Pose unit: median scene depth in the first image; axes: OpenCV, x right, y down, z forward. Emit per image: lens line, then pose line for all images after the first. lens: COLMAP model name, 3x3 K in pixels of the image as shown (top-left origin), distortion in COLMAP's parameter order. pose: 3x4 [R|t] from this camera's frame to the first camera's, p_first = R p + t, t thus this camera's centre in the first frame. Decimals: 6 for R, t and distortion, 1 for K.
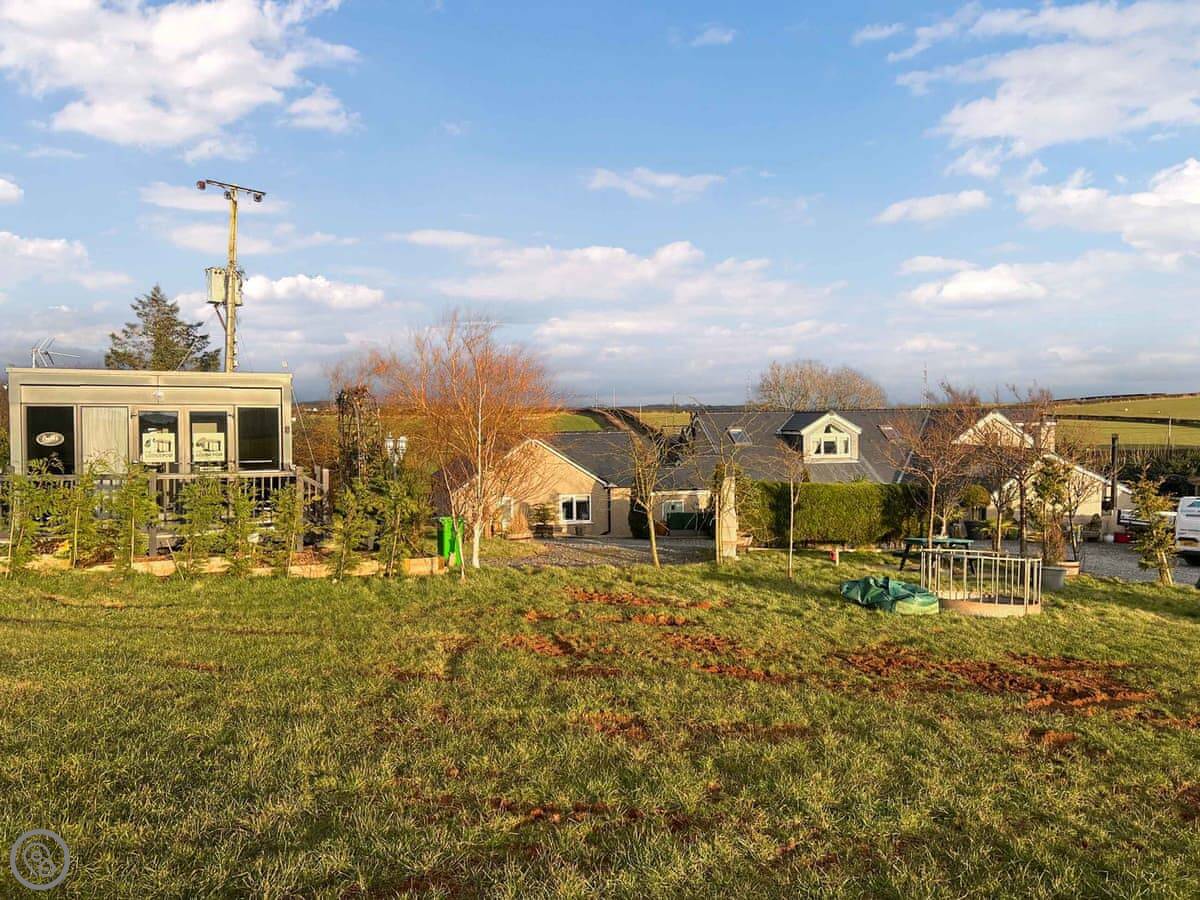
lens RADIAL K [[903.2, 0, 600.0], [0, 903.2, 450.0], [0, 0, 1]] dist [0.052375, -0.000035]
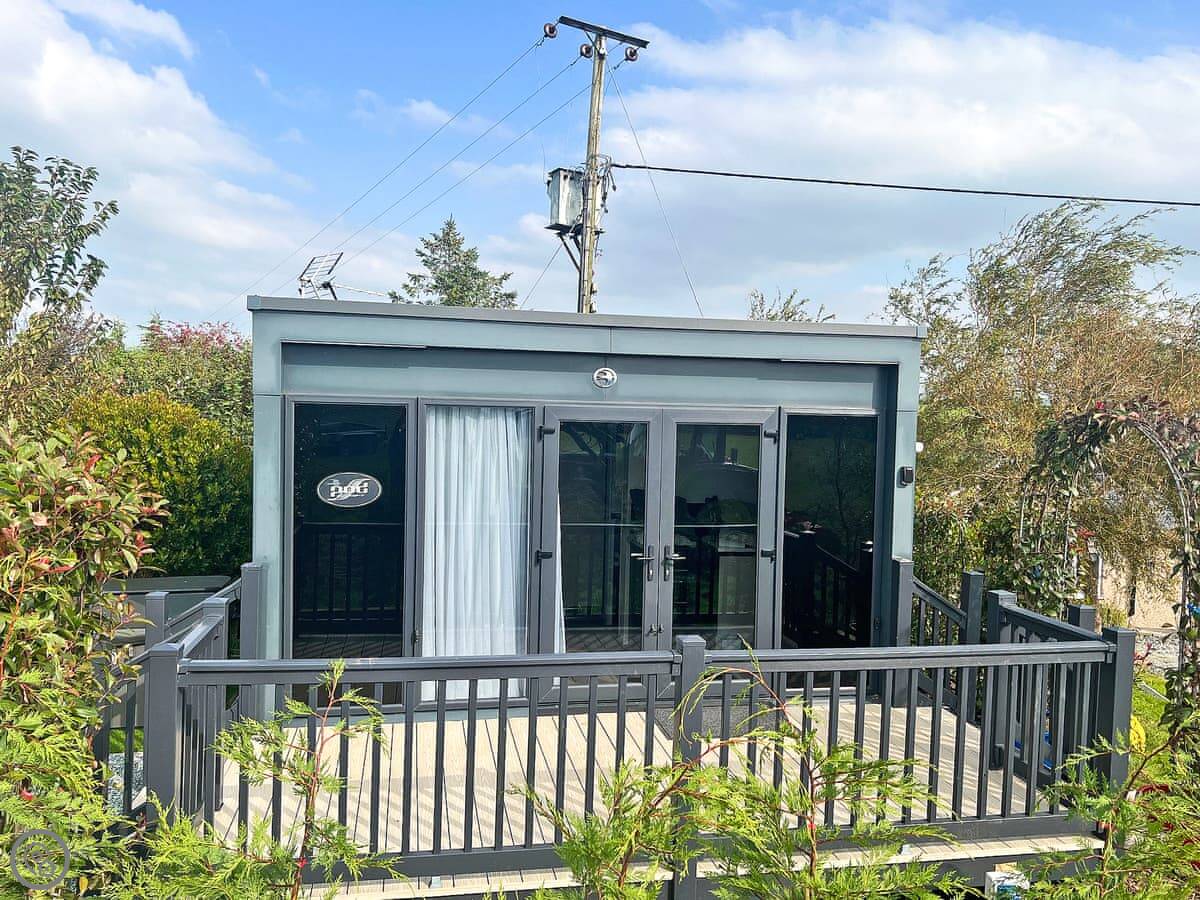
lens RADIAL K [[903.2, 0, 600.0], [0, 903.2, 450.0], [0, 0, 1]] dist [0.052375, -0.000035]
pose [[0.977274, 0.040225, -0.208129, -0.264745], [-0.038438, 0.999181, 0.012621, -0.022553], [0.208466, -0.004334, 0.978020, 0.415252]]
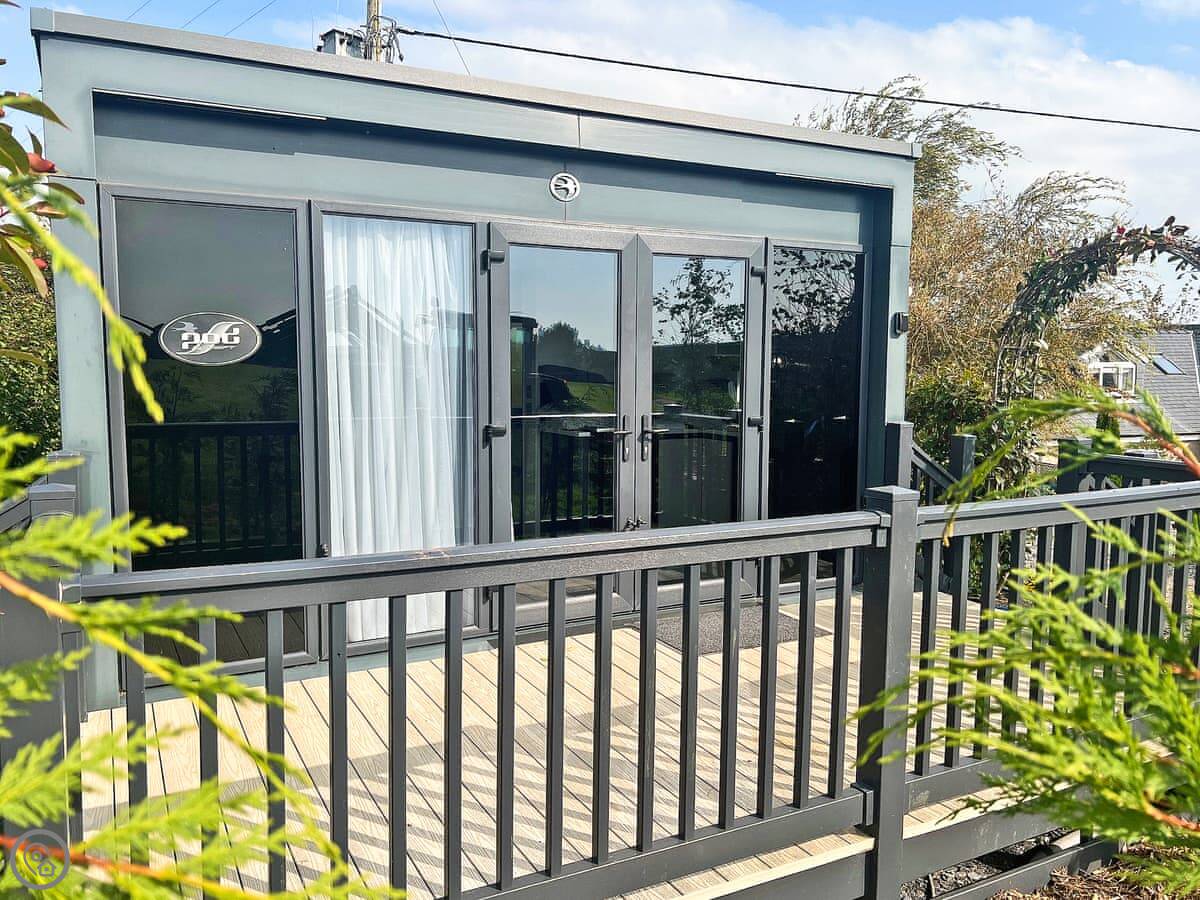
lens RADIAL K [[915.8, 0, 600.0], [0, 915.8, 450.0], [0, 0, 1]] dist [0.052153, -0.107067]
pose [[0.997109, 0.001256, 0.075977, -0.319426], [-0.006241, 0.997839, 0.065409, -0.000004], [-0.075730, -0.065694, 0.994962, 0.466763]]
